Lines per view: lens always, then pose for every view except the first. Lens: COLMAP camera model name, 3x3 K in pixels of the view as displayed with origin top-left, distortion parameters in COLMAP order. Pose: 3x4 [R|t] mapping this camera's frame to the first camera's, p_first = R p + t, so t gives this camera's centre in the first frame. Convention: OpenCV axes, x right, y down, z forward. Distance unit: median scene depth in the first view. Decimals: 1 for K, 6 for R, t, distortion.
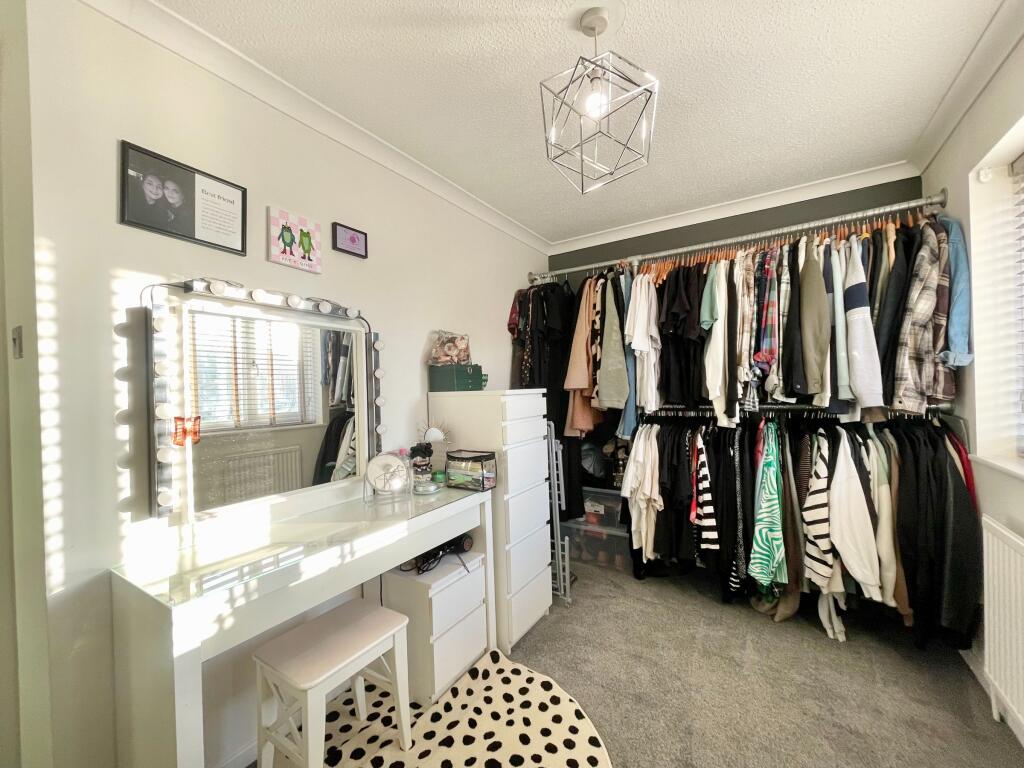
lens RADIAL K [[409.0, 0, 506.0], [0, 409.0, 381.4], [0, 0, 1]] dist [-0.010278, 0.001203]
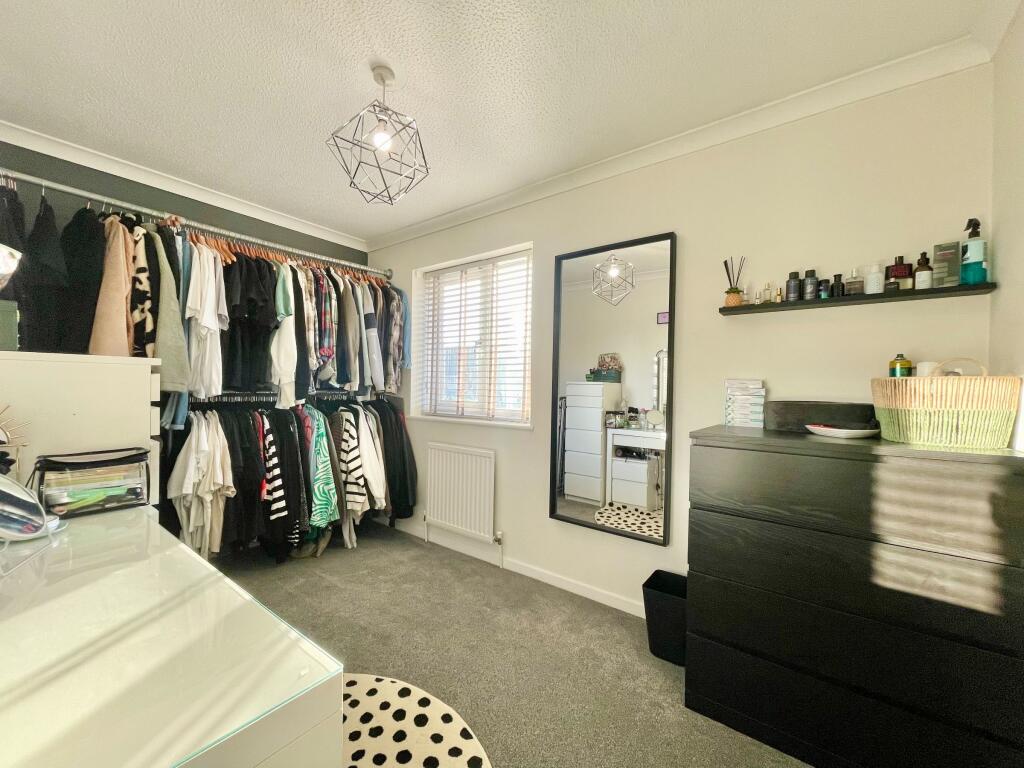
lens RADIAL K [[409.0, 0, 508.6], [0, 409.0, 385.4], [0, 0, 1]] dist [-0.010278, 0.001203]
pose [[0.076995, 0.033845, 0.996457, -0.615177], [-0.029560, 0.999062, -0.031649, 0.069747], [-0.996593, -0.027018, 0.077923, 0.313867]]
